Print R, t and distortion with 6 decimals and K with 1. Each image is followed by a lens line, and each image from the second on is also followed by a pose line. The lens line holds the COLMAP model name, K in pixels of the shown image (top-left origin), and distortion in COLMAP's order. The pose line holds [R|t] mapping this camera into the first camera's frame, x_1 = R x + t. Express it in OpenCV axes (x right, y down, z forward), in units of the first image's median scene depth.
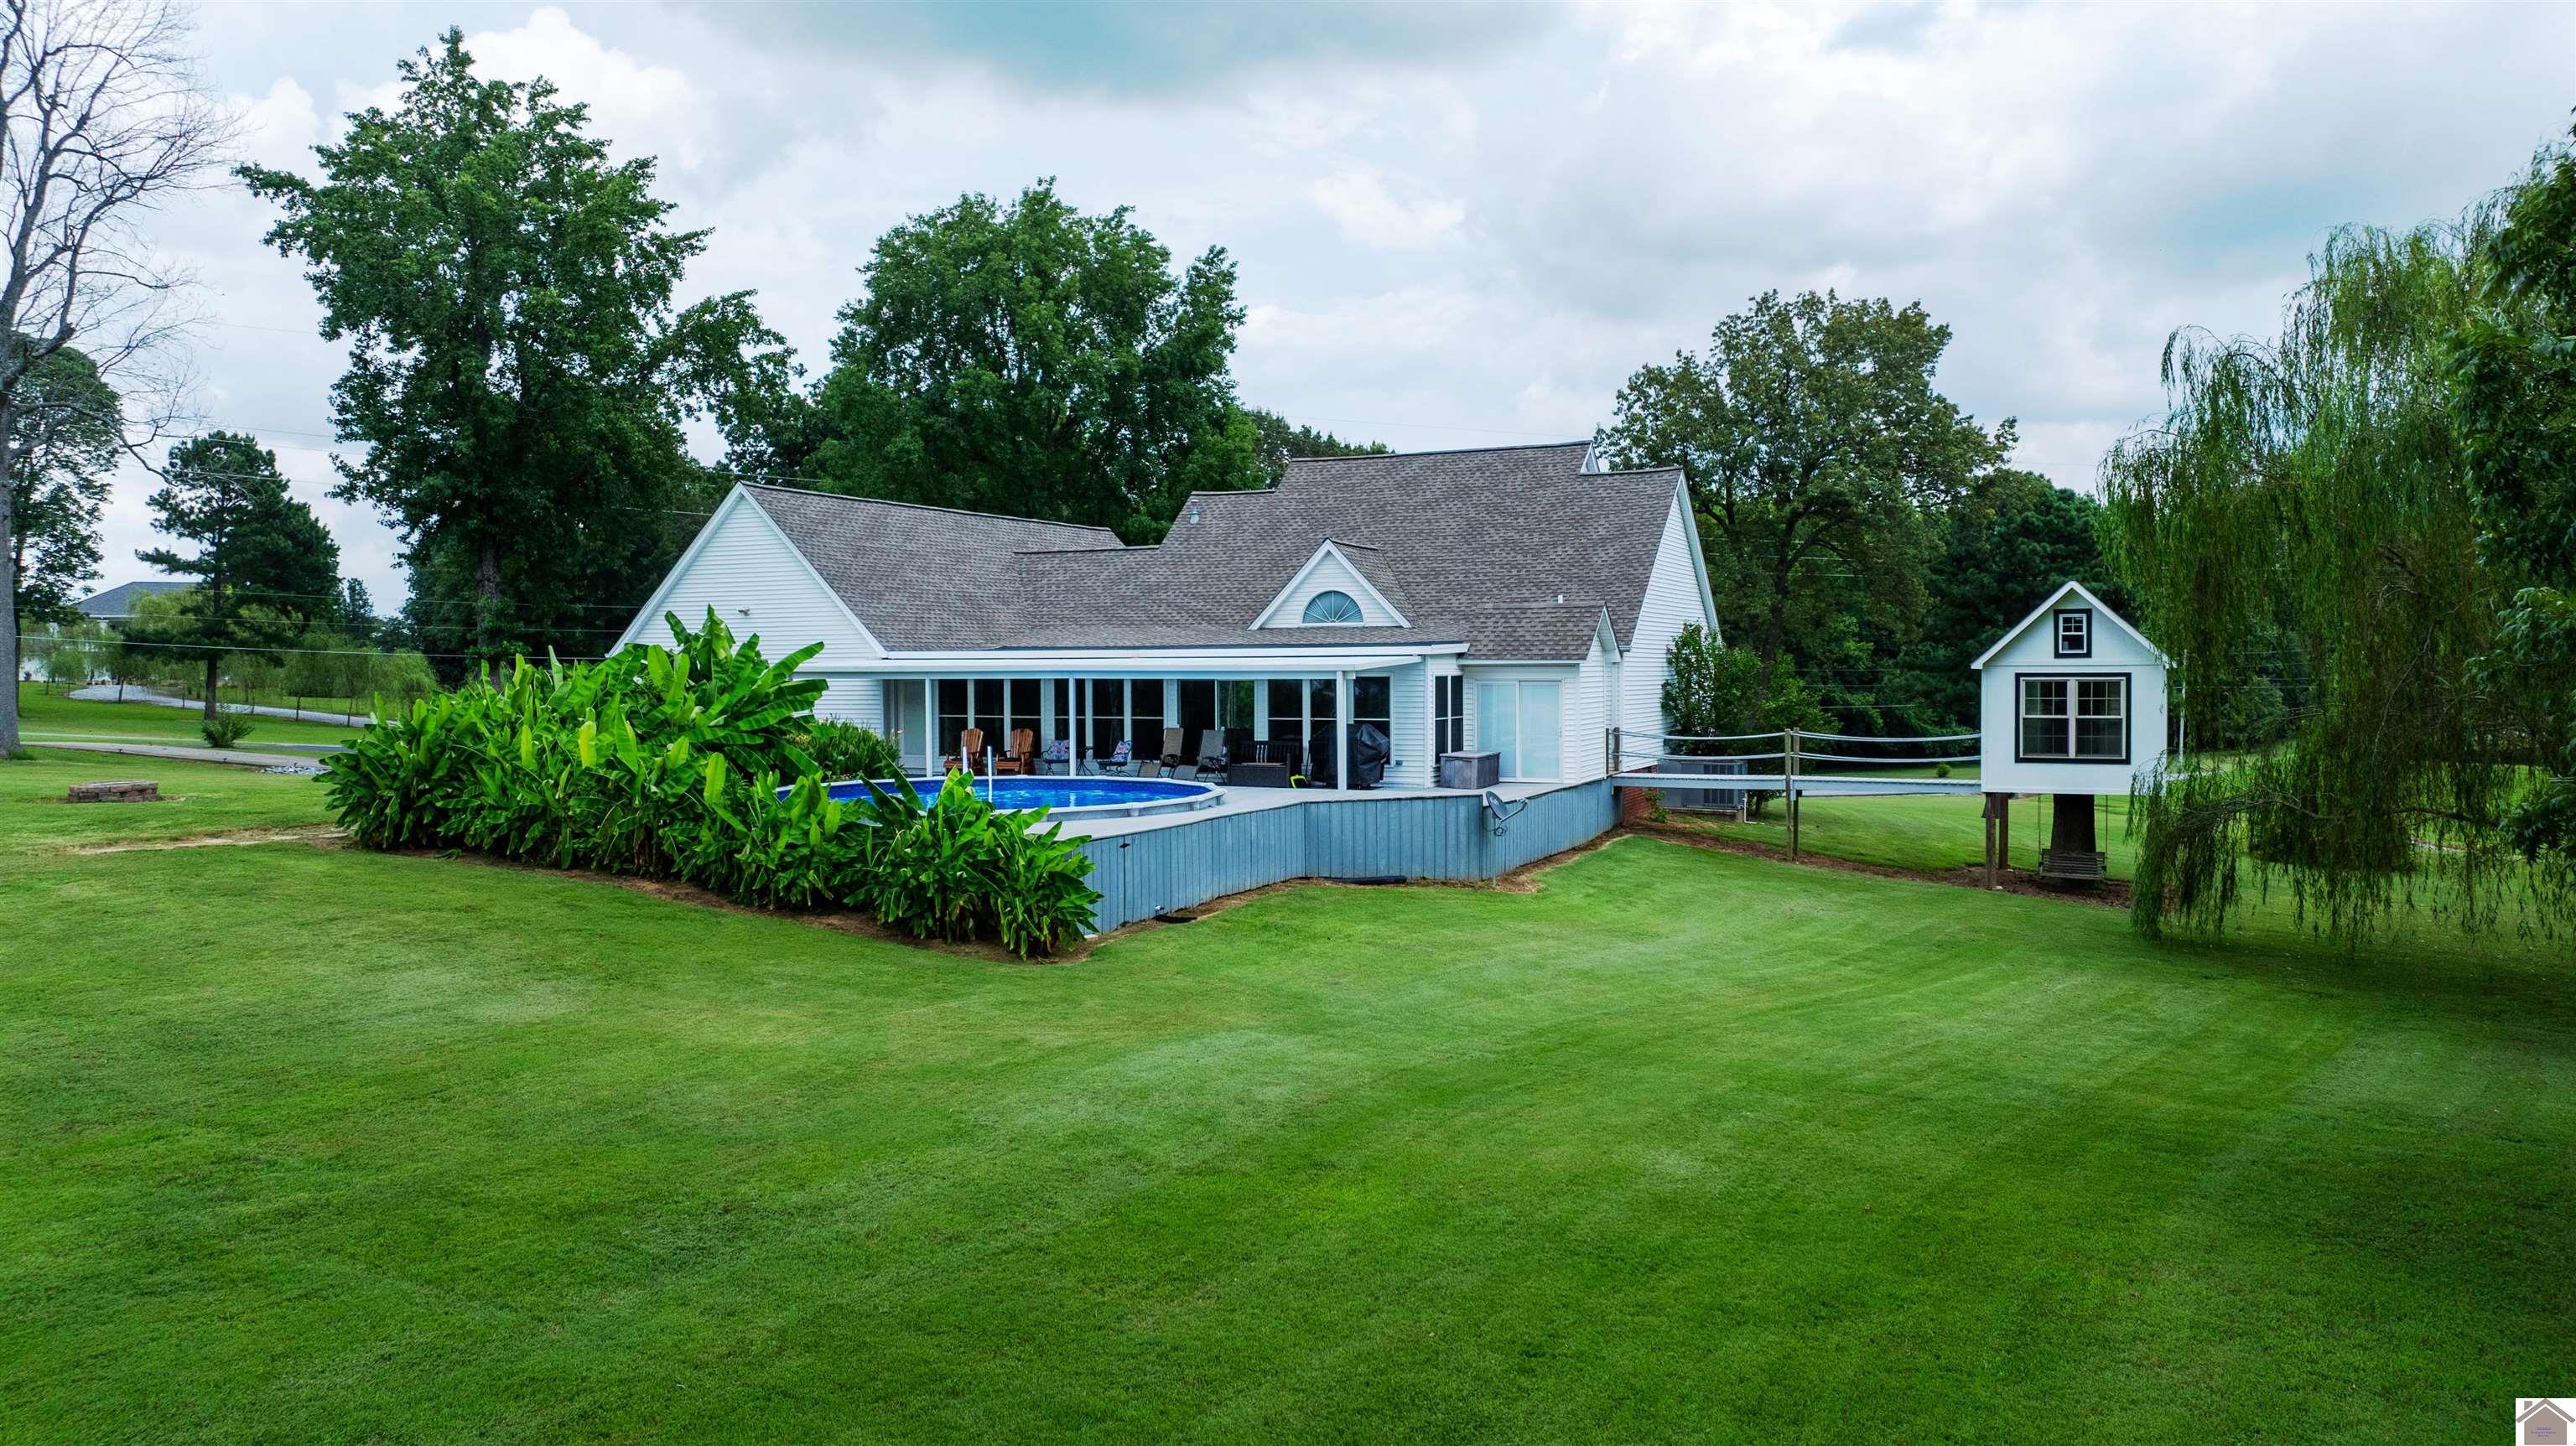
lens RADIAL K [[1726.1, 0, 1290.9], [0, 1726.1, 736.9], [0, 0, 1]] dist [-0.006385, -0.000299]
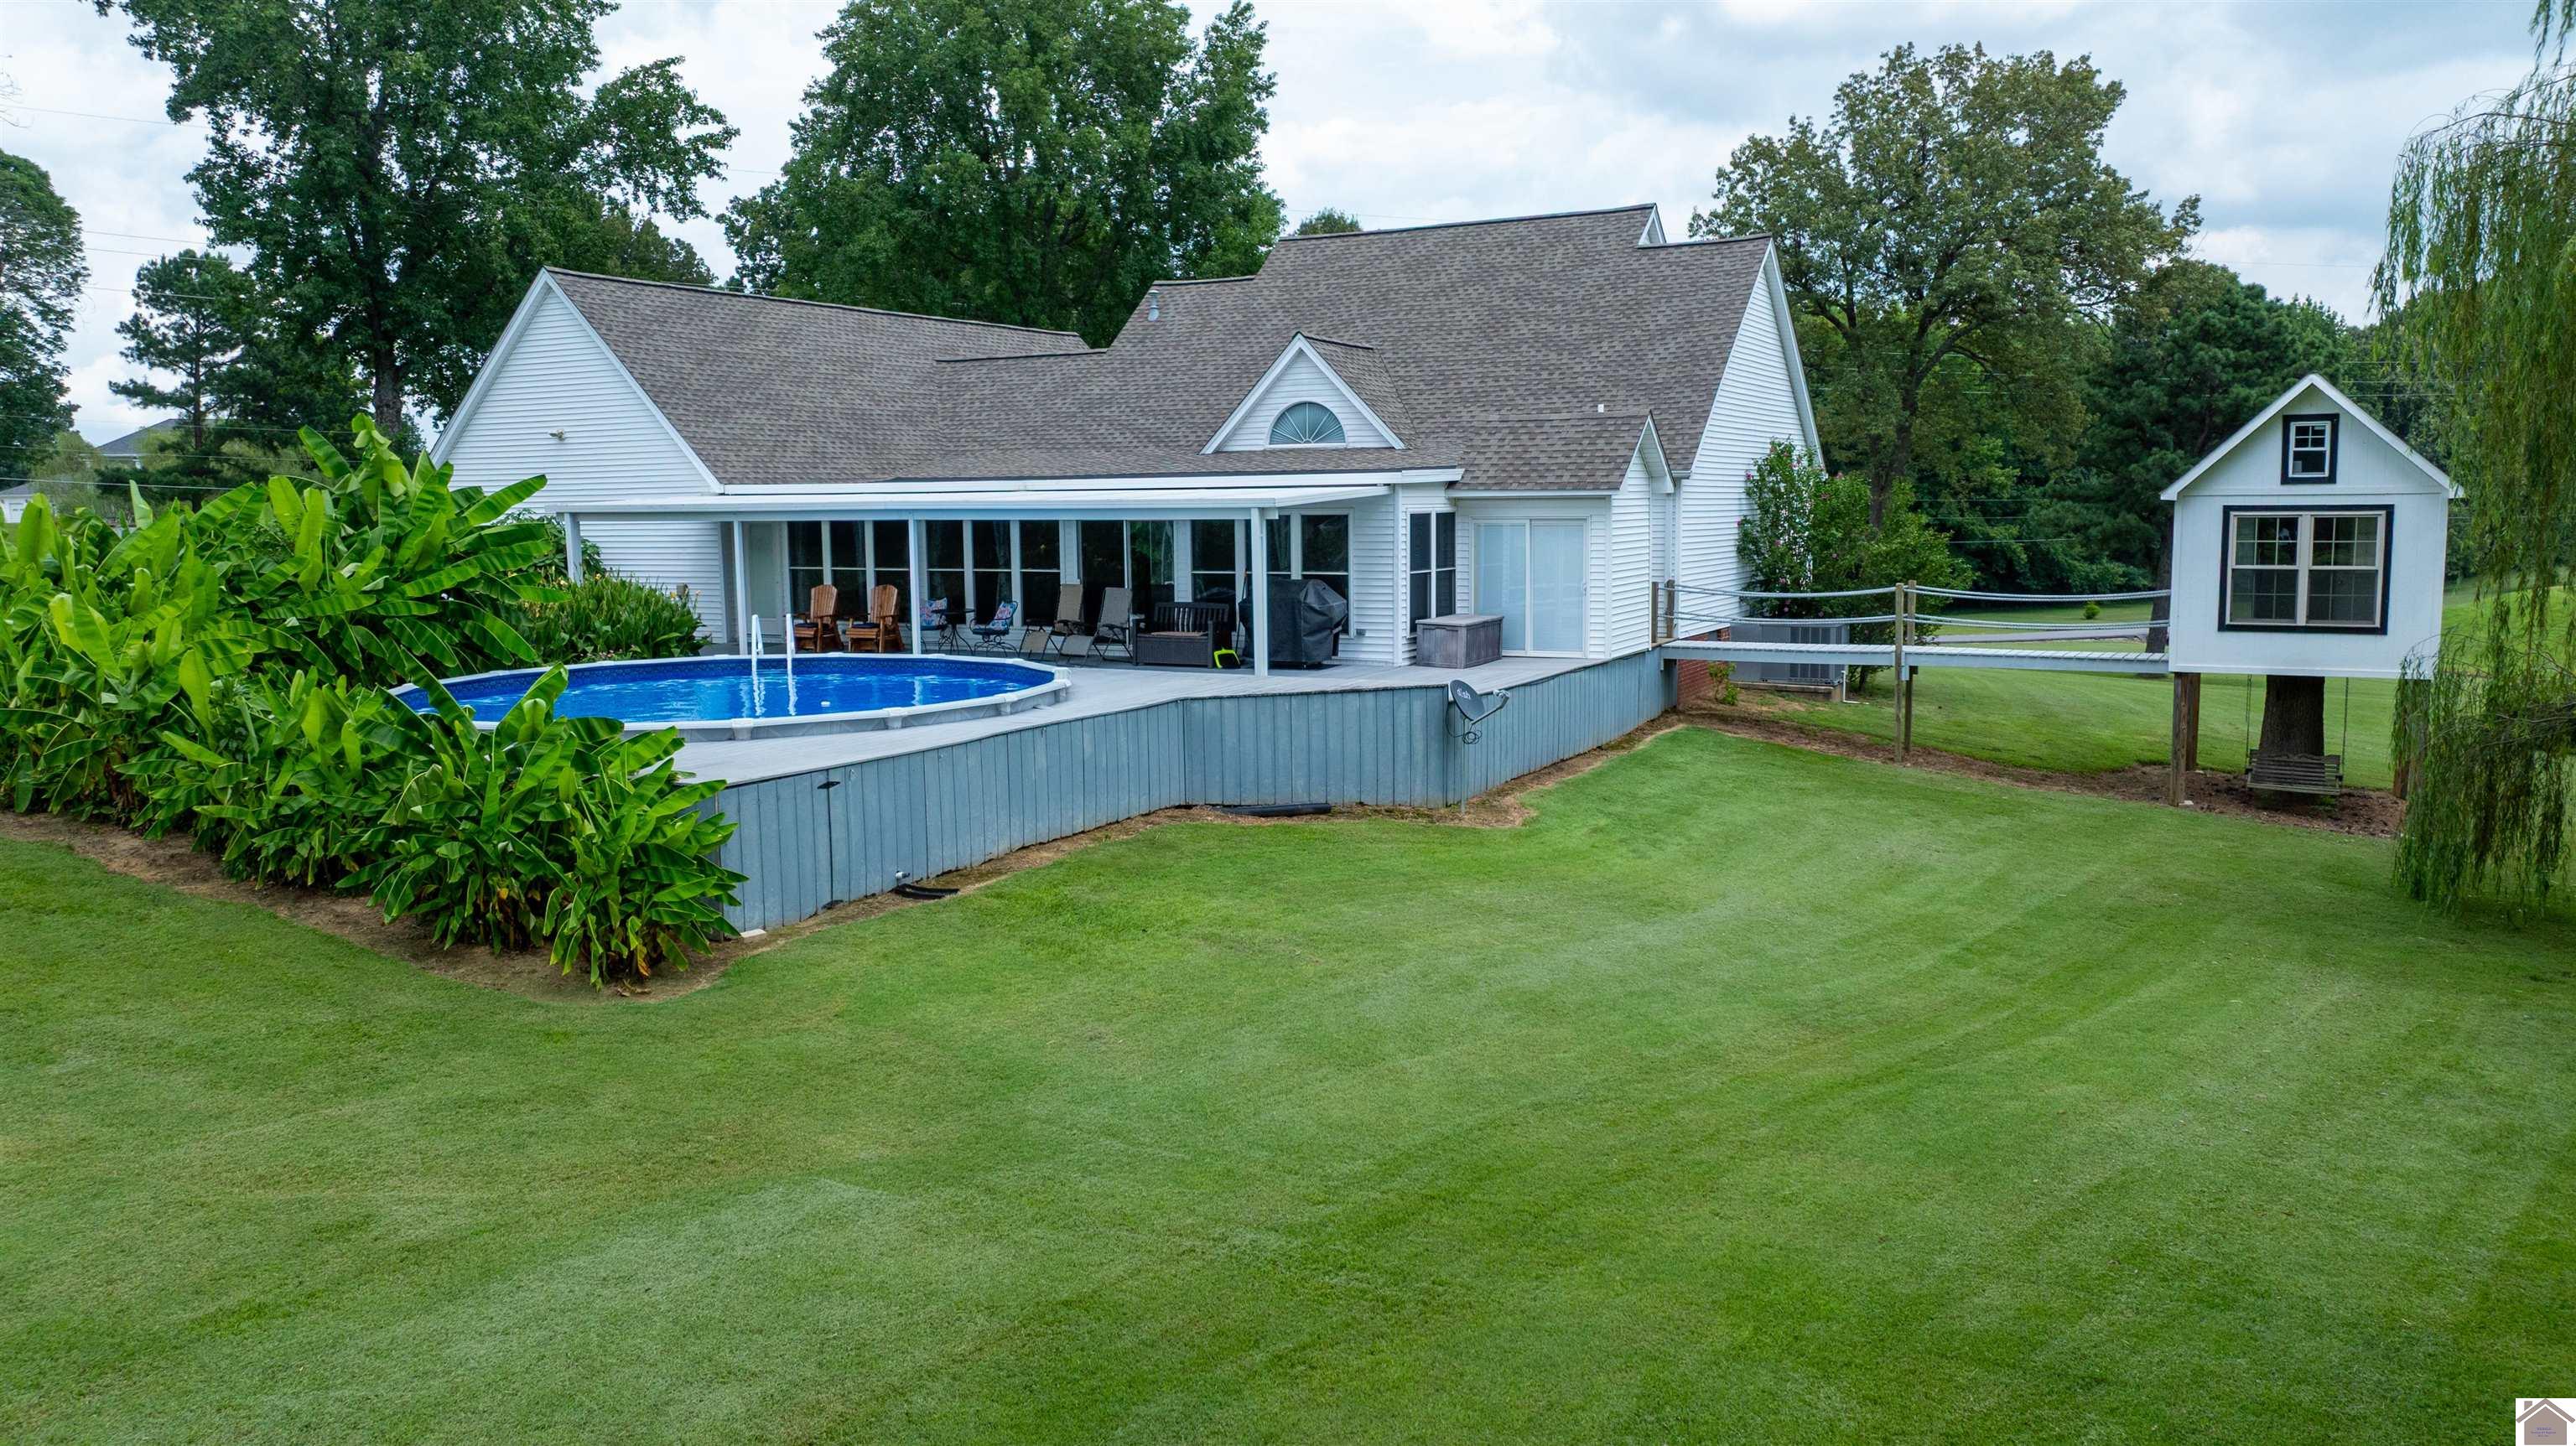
lens RADIAL K [[1788.1, 0, 1288.0], [0, 1788.1, 723.0], [0, 0, 1]] dist [-0.014809, 0.001573]
pose [[0.998239, 0.001654, -0.059300, 0.062206], [0.003306, 0.996506, 0.083457, -0.008180], [0.059231, -0.083507, 0.994745, 0.190152]]
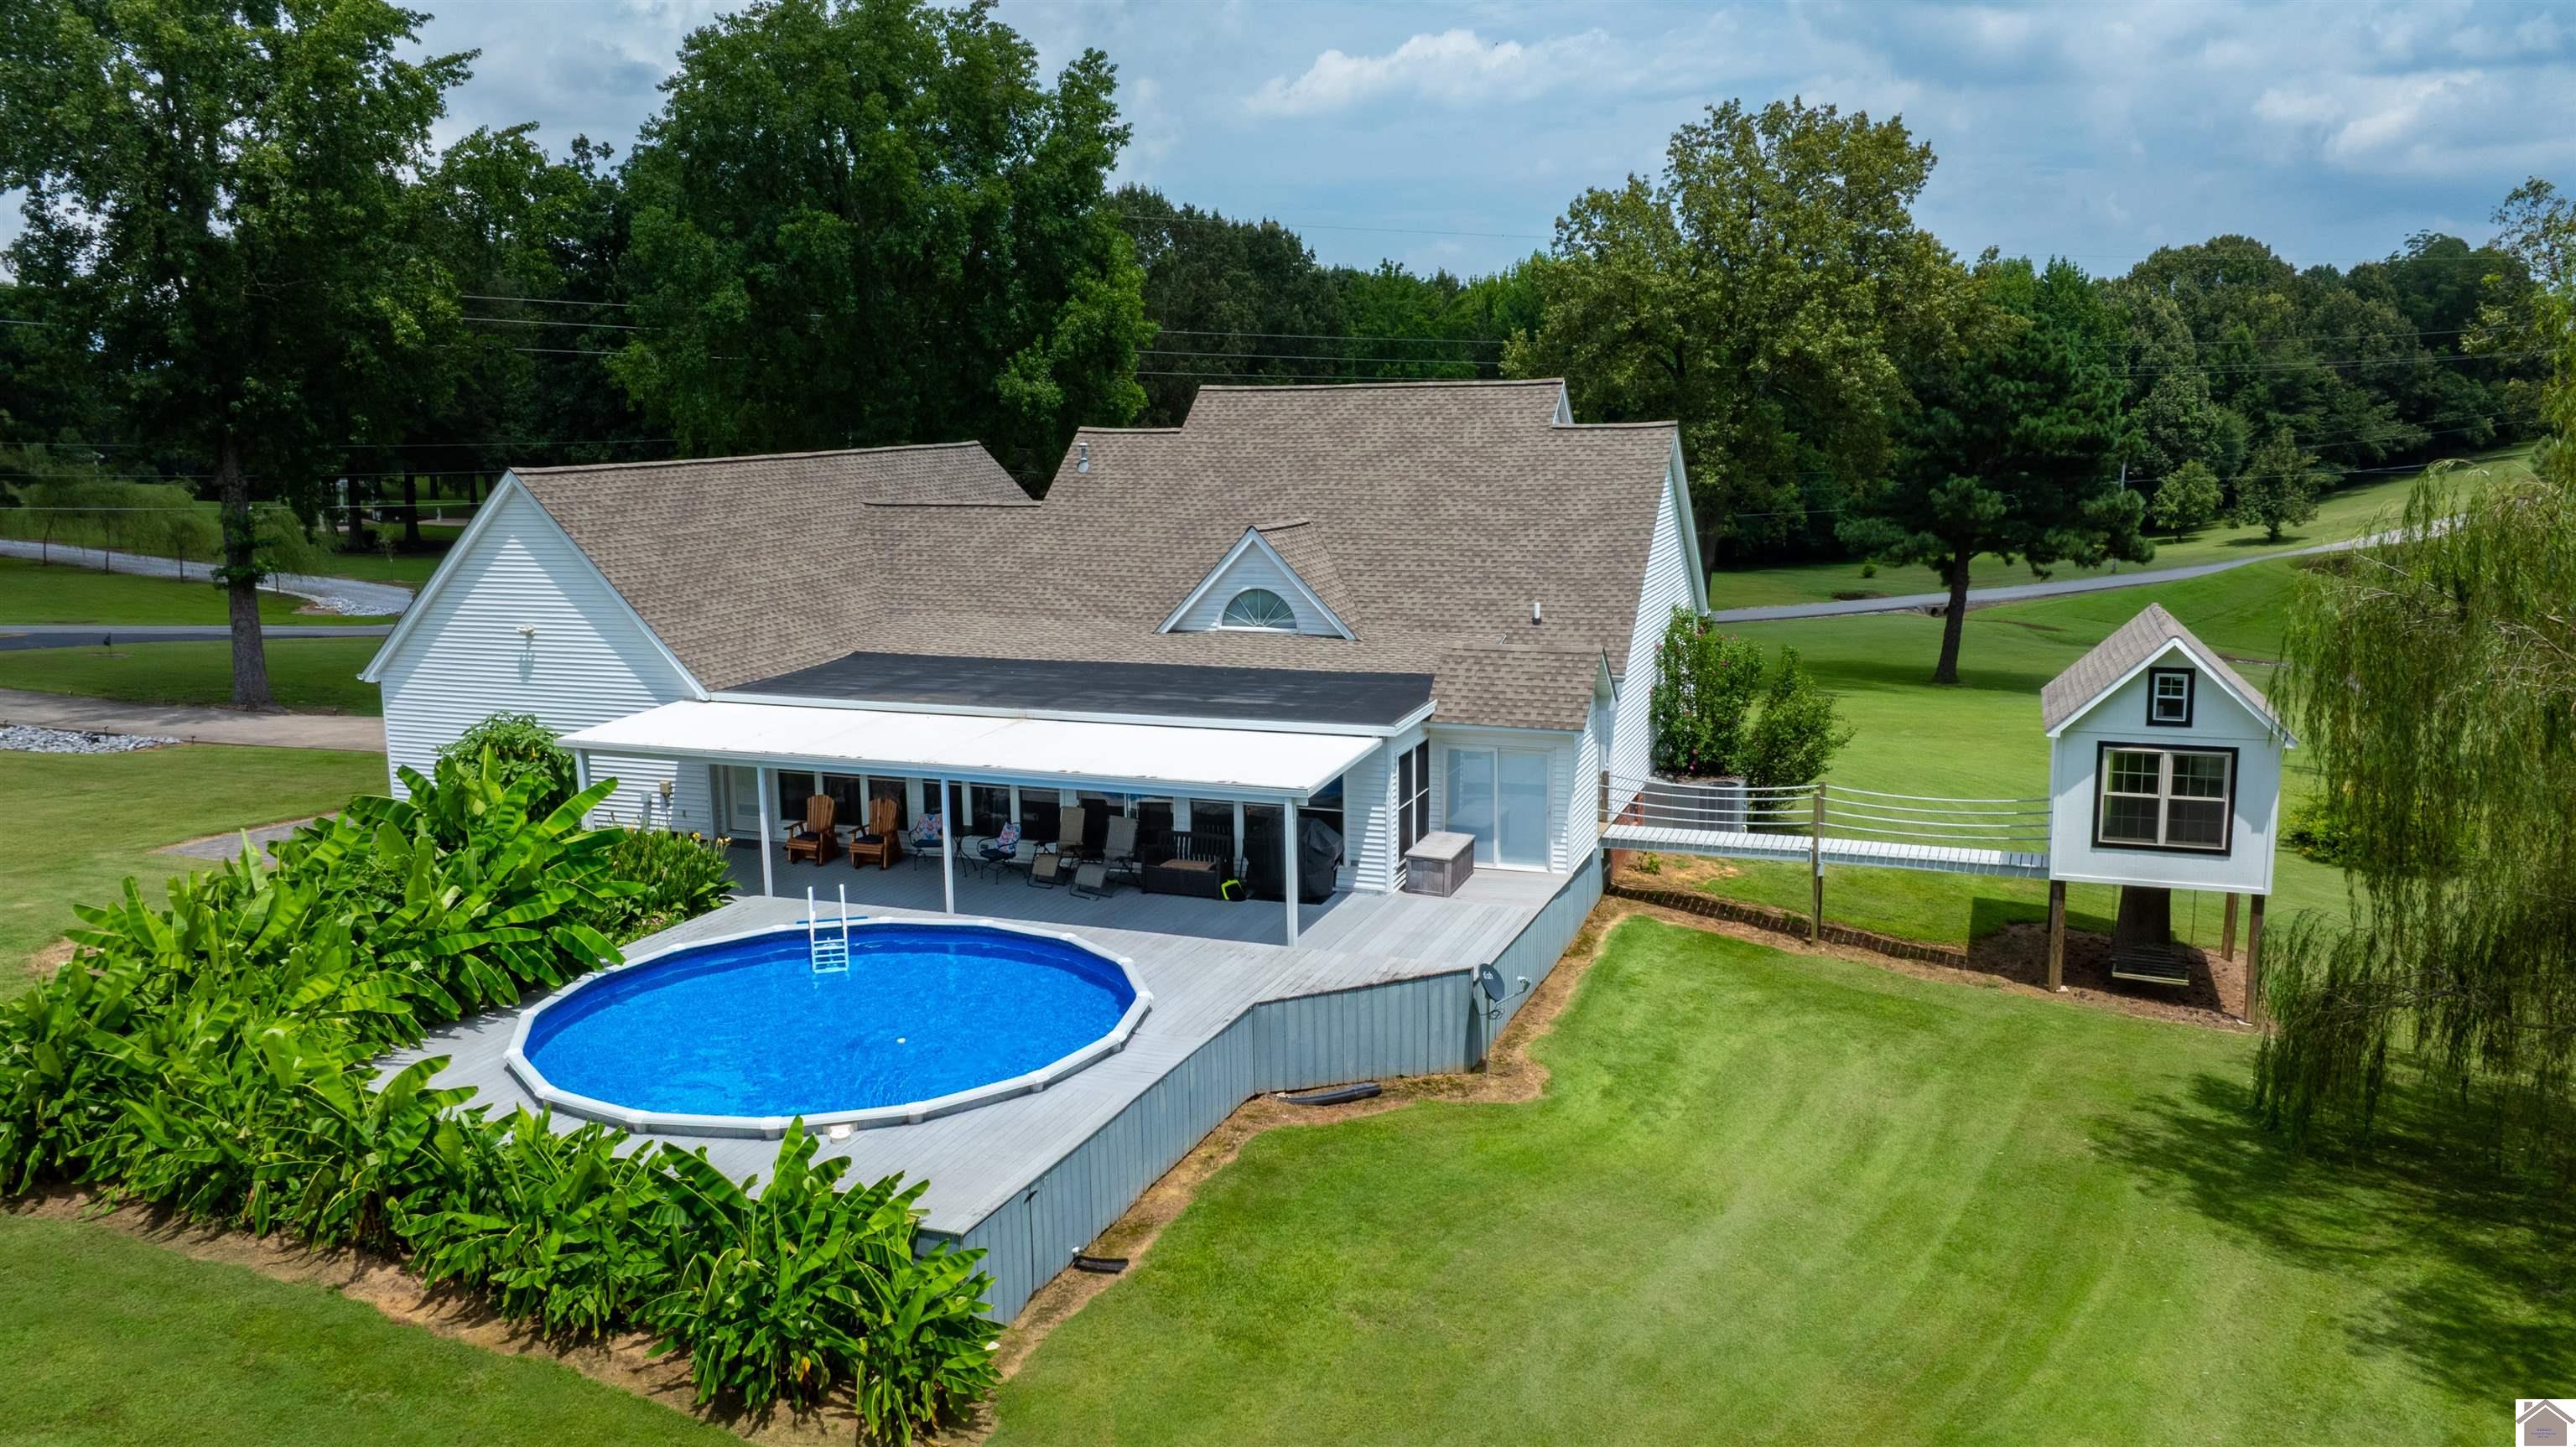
lens RADIAL K [[1812.0, 0, 1280.8], [0, 1812.0, 724.4], [0, 0, 1]] dist [-0.014464, 0.008780]
pose [[0.998067, -0.017493, 0.059631, -0.017467], [0.009683, 0.991619, 0.128831, -0.129289], [-0.061385, -0.128004, 0.989872, 0.136196]]
